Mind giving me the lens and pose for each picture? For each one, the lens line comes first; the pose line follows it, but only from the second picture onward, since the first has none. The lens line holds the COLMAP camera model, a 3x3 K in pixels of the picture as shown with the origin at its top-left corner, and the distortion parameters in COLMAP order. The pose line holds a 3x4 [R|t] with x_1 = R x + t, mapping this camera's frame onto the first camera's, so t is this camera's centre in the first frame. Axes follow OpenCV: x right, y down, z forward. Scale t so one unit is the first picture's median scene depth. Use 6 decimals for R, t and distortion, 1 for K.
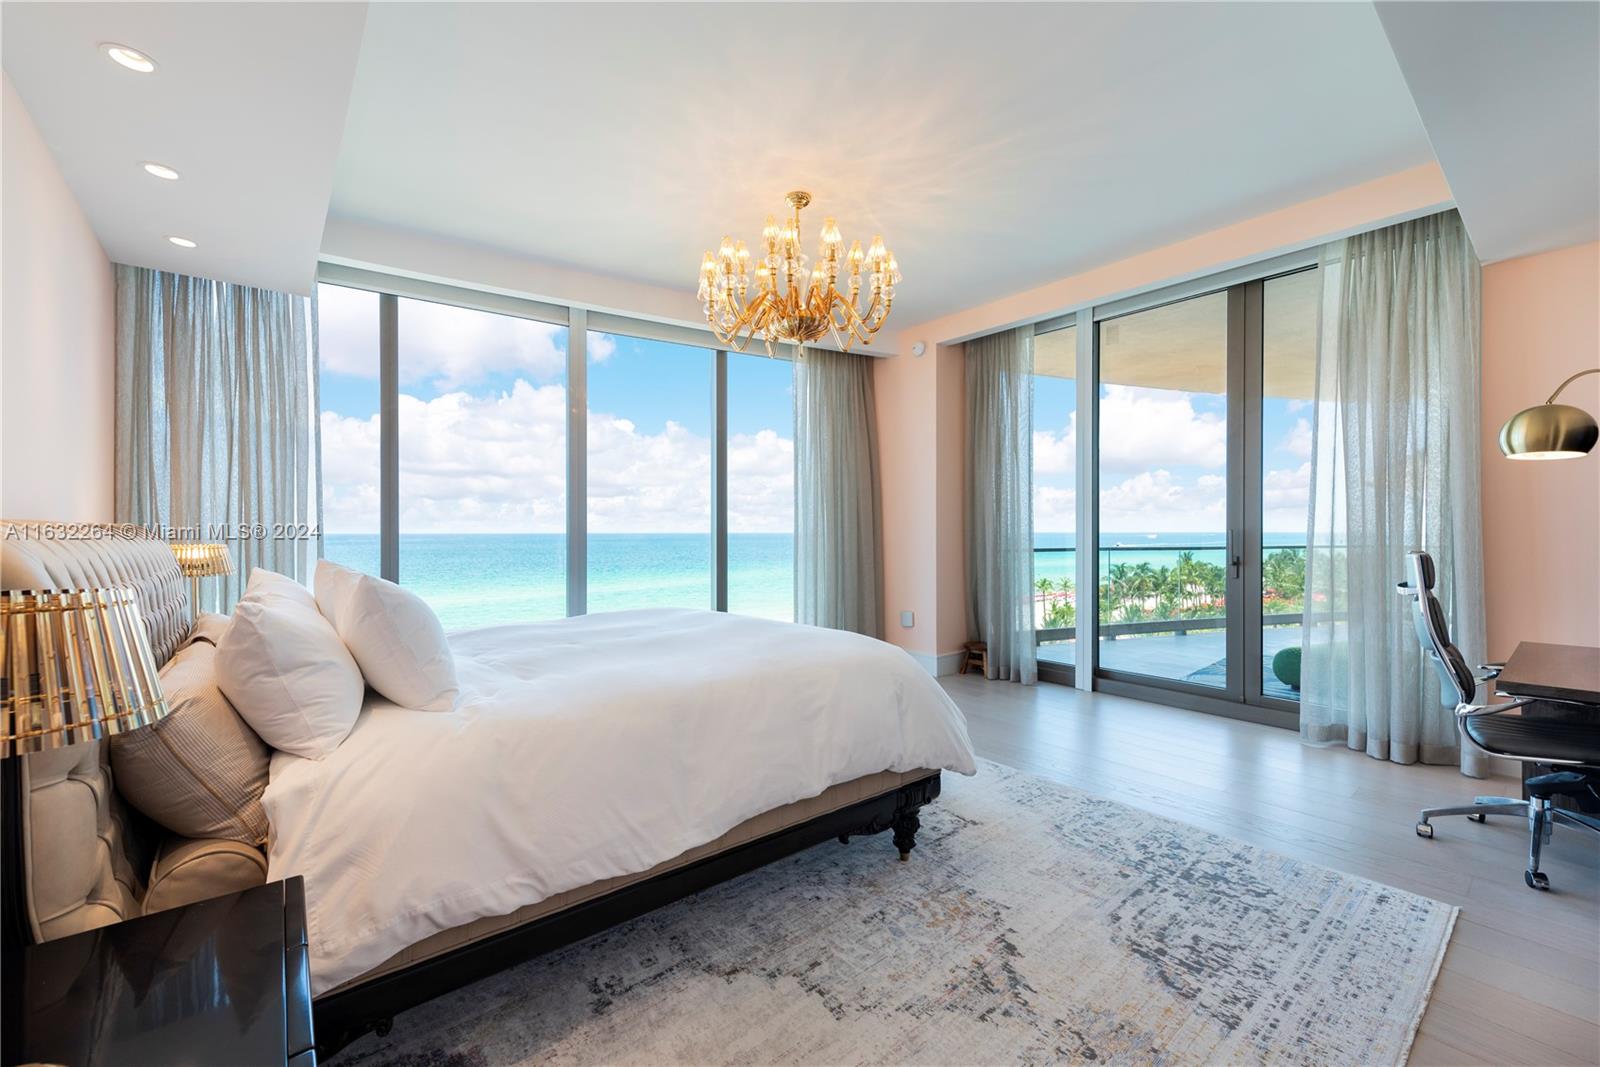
lens RADIAL K [[629.7, 0, 787.7], [0, 629.7, 534.6], [0, 0, 1]] dist [0.009211, 0.000404]
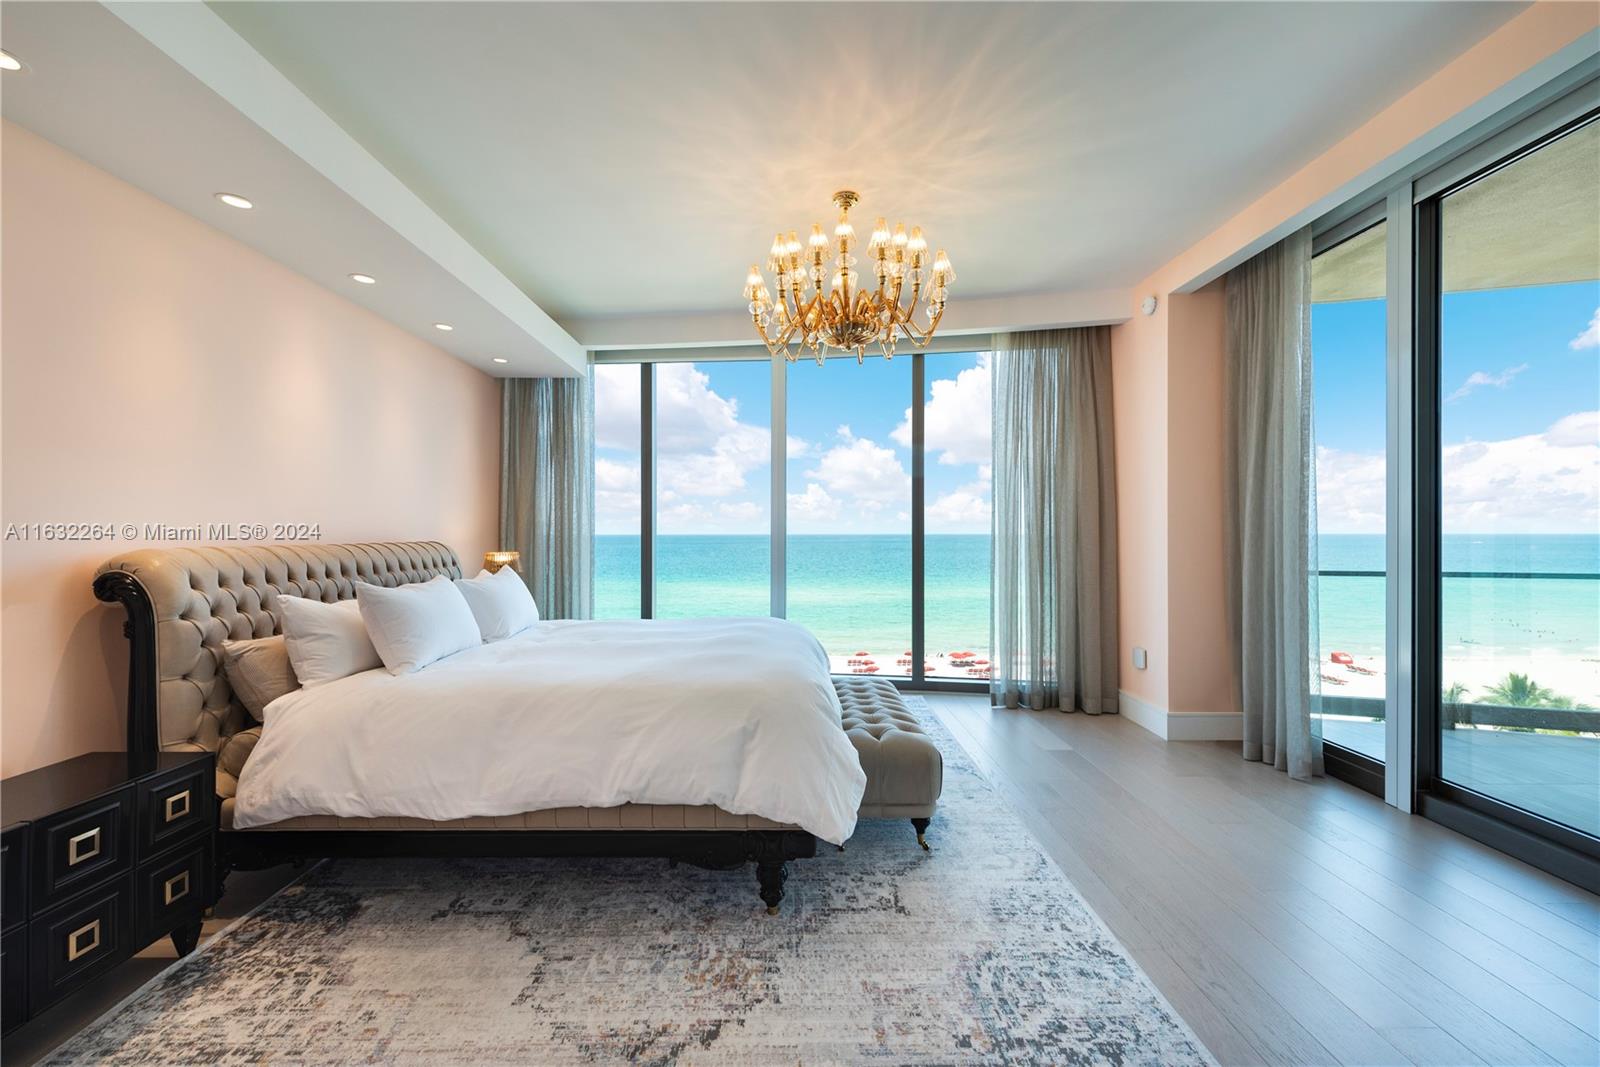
lens RADIAL K [[629.7, 0, 787.7], [0, 629.7, 534.6], [0, 0, 1]] dist [0.009211, 0.000404]
pose [[0.782400, -0.001275, -0.622775, 0.806998], [-0.000787, 0.999995, -0.003036, -0.034880], [0.622776, 0.002866, 0.782395, 0.304947]]
